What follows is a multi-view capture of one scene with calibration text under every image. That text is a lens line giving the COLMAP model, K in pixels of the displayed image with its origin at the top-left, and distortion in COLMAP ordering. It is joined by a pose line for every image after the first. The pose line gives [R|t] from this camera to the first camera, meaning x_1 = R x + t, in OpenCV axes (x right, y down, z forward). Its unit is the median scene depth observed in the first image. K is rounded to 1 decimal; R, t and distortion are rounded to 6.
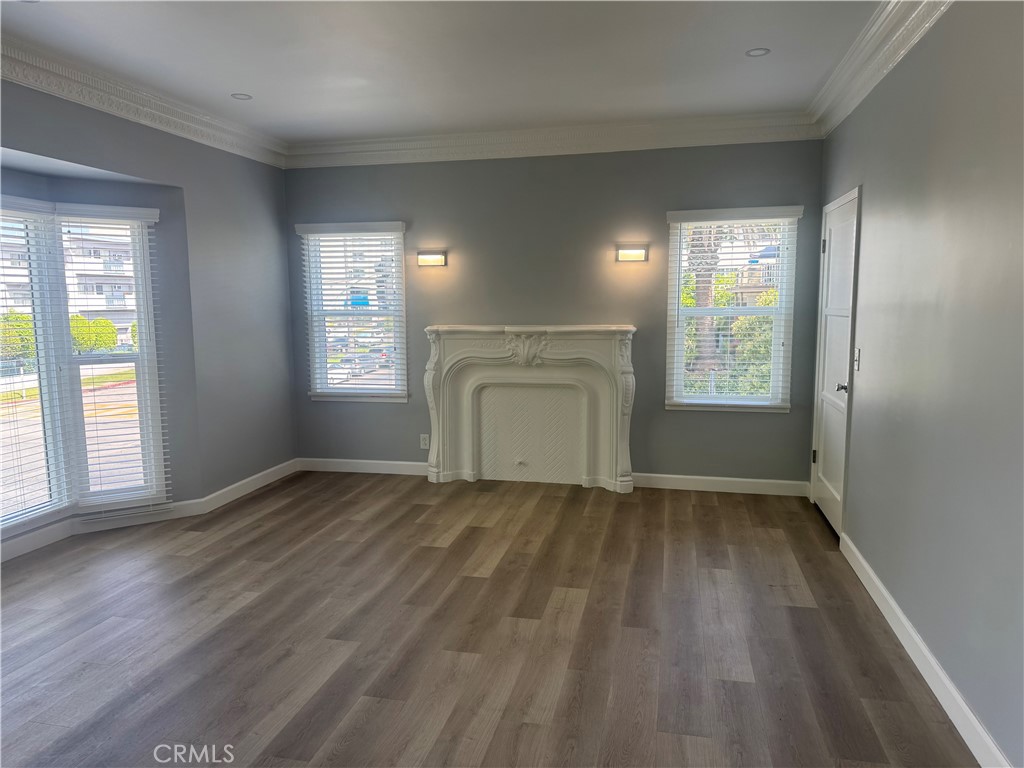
lens RADIAL K [[728.1, 0, 512.2], [0, 728.1, 389.8], [0, 0, 1]] dist [0.054633, -0.045874]
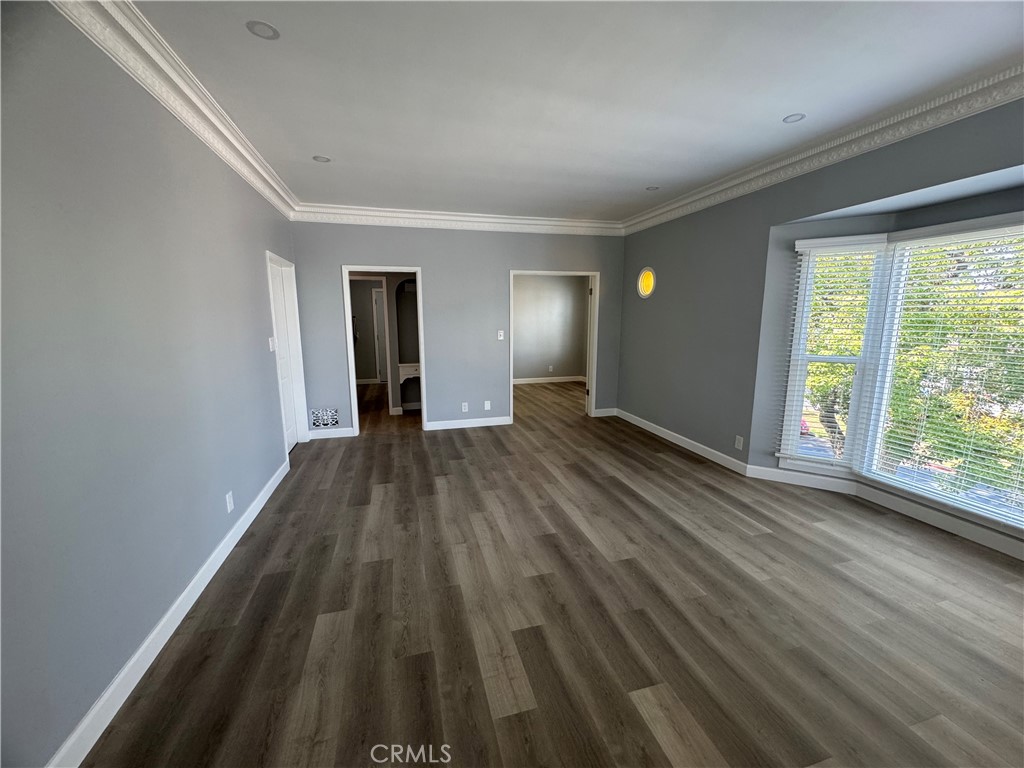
lens RADIAL K [[407.1, 0, 512.3], [0, 407.1, 383.4], [0, 0, 1]] dist [0.001597, 0.000077]
pose [[-0.880876, 0.088183, -0.465060, 0.264553], [-0.047729, 0.960939, 0.272614, -0.171062], [0.470934, 0.262336, -0.842259, 1.350514]]
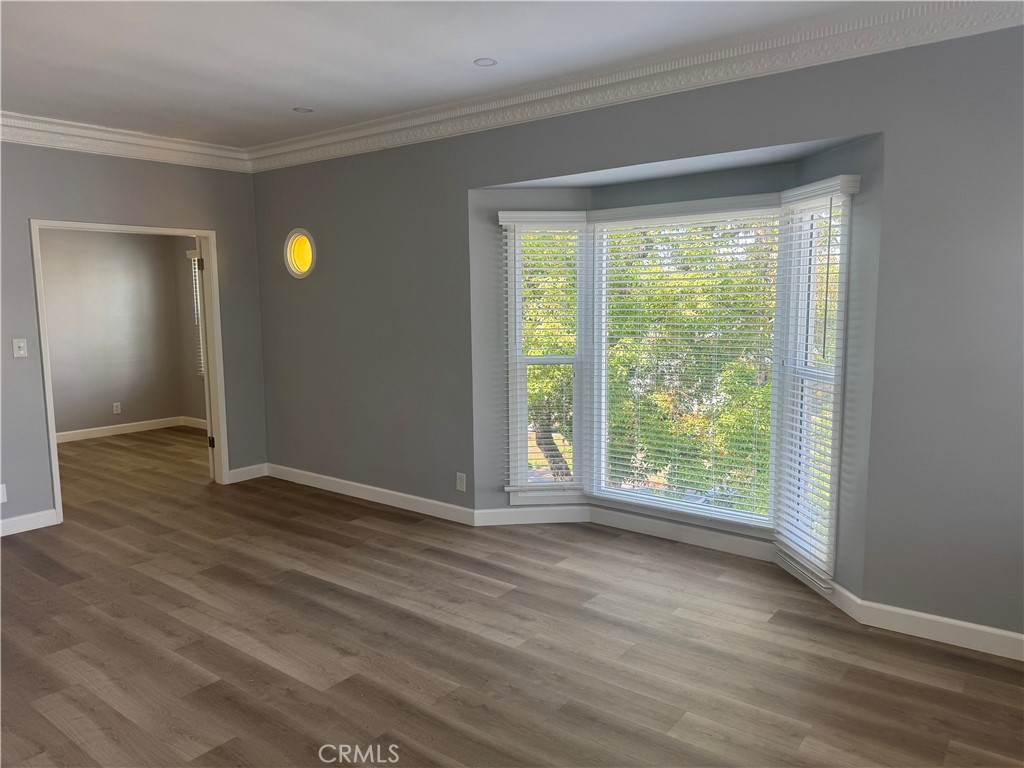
lens RADIAL K [[728.1, 0, 509.6], [0, 728.1, 383.0], [0, 0, 1]] dist [0.054633, -0.045874]
pose [[-0.429085, 0.117107, -0.895640, 0.421749], [-0.096815, 0.979885, 0.174505, -0.189793], [0.898061, 0.161588, -0.409116, 1.384985]]
